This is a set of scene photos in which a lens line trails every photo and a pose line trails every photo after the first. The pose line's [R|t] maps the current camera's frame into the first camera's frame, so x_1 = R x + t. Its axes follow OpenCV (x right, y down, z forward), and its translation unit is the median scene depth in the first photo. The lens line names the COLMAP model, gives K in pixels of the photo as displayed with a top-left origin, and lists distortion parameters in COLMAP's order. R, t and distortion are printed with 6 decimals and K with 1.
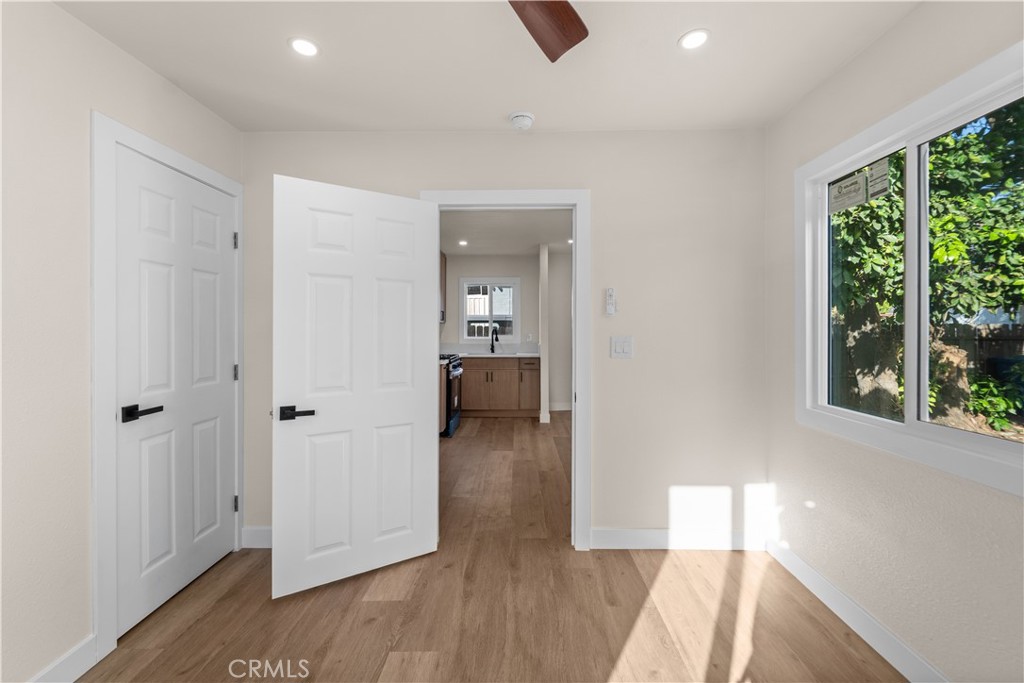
lens RADIAL K [[423.7, 0, 512.3], [0, 423.7, 325.1], [0, 0, 1]] dist [0.001052, -0.000300]
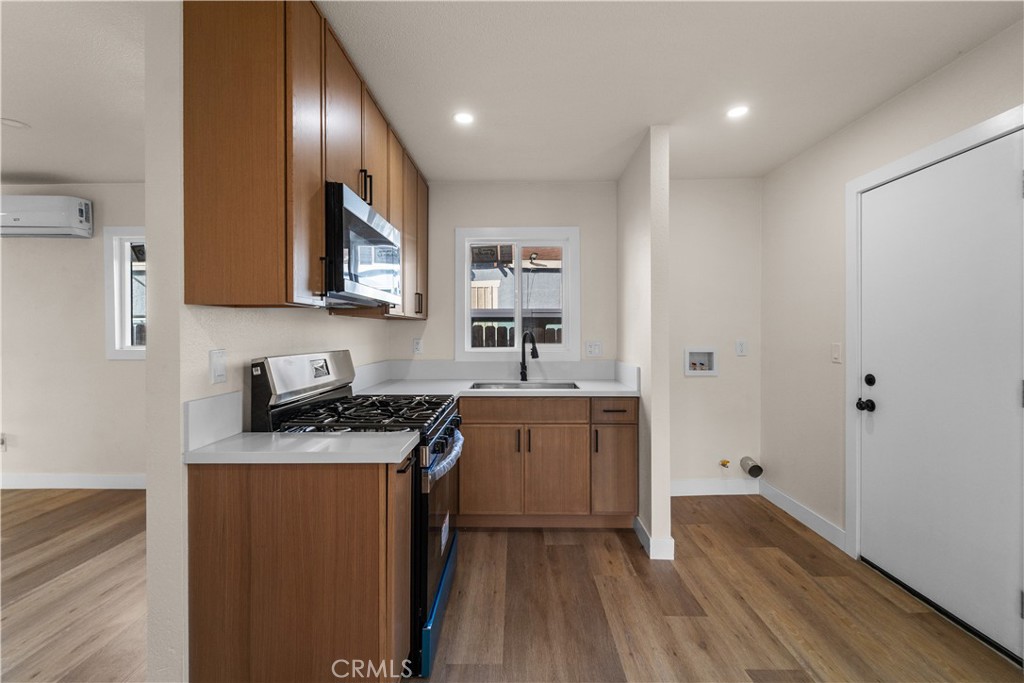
lens RADIAL K [[423.7, 0, 512.3], [0, 423.7, 325.1], [0, 0, 1]] dist [0.001052, -0.000300]
pose [[0.999968, 0.001823, 0.007780, -0.065746], [-0.001783, 0.999985, -0.005213, 0.004223], [-0.007790, 0.005199, 0.999956, 0.532550]]
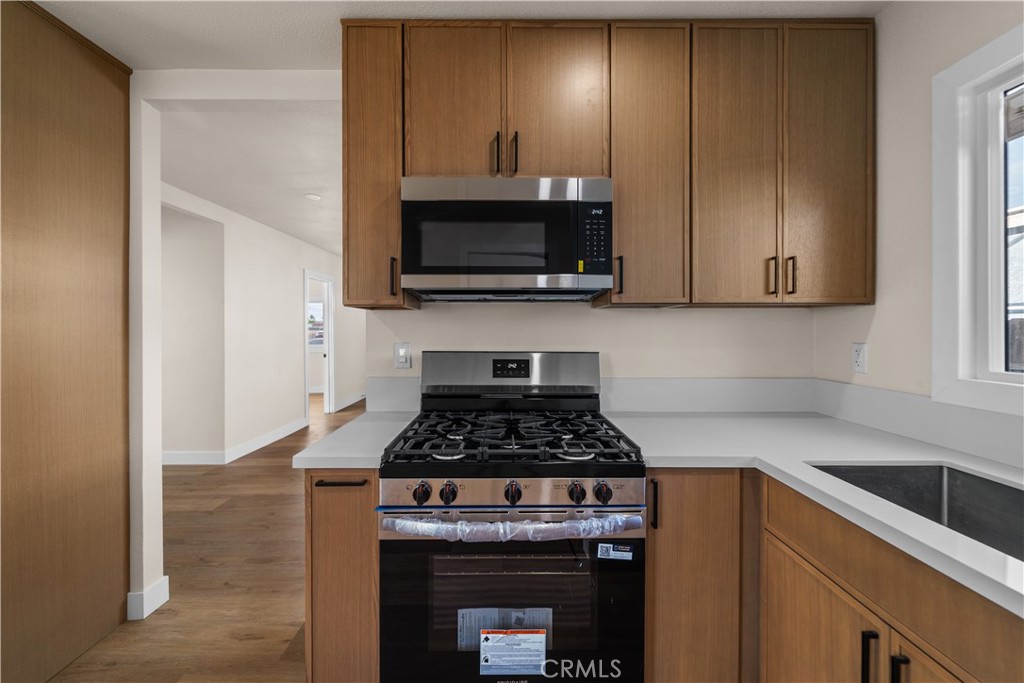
lens RADIAL K [[423.7, 0, 512.3], [0, 423.7, 325.1], [0, 0, 1]] dist [0.001052, -0.000300]
pose [[0.028565, -0.000339, -0.999592, 0.075597], [0.011254, 0.999937, -0.000018, 0.005348], [0.999529, -0.011249, 0.028567, 0.830584]]
